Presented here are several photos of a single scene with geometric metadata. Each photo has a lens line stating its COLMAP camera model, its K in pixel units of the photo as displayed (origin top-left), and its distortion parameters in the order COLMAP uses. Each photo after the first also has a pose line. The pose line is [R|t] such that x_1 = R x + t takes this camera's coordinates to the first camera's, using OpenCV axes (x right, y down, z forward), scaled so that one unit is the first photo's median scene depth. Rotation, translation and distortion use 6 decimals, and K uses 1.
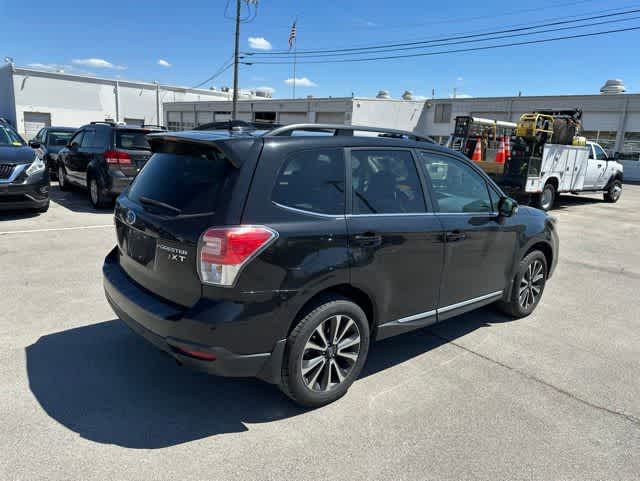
lens RADIAL K [[450.8, 0, 320.0], [0, 450.8, 240.5], [0, 0, 1]] dist [0.023242, -0.024398]
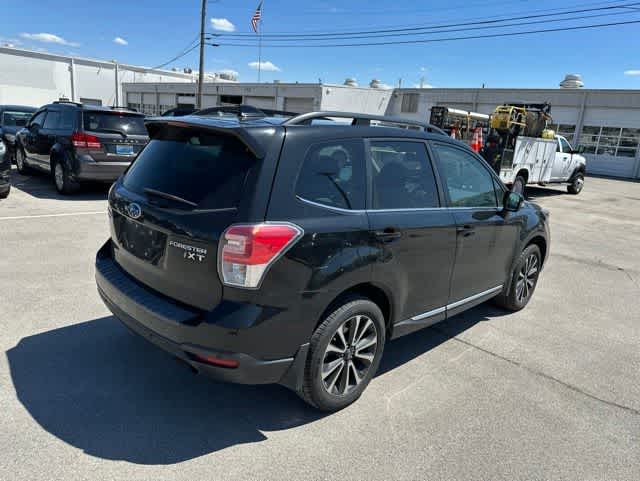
lens RADIAL K [[450.8, 0, 320.0], [0, 450.8, 240.5], [0, 0, 1]] dist [0.023242, -0.024398]
pose [[0.996726, 0.004531, 0.080722, -0.070182], [-0.006813, 0.999584, 0.028017, -0.011071], [-0.080562, -0.028475, 0.996343, 0.037017]]
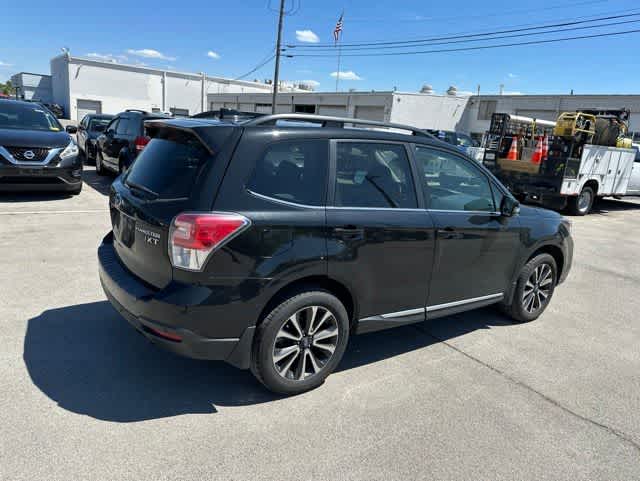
lens RADIAL K [[450.8, 0, 320.0], [0, 450.8, 240.5], [0, 0, 1]] dist [0.023242, -0.024398]
pose [[0.995409, 0.048095, -0.082749, 0.077435], [-0.047050, 0.998787, 0.014541, 0.002695], [0.083348, -0.010581, 0.996464, 0.001814]]
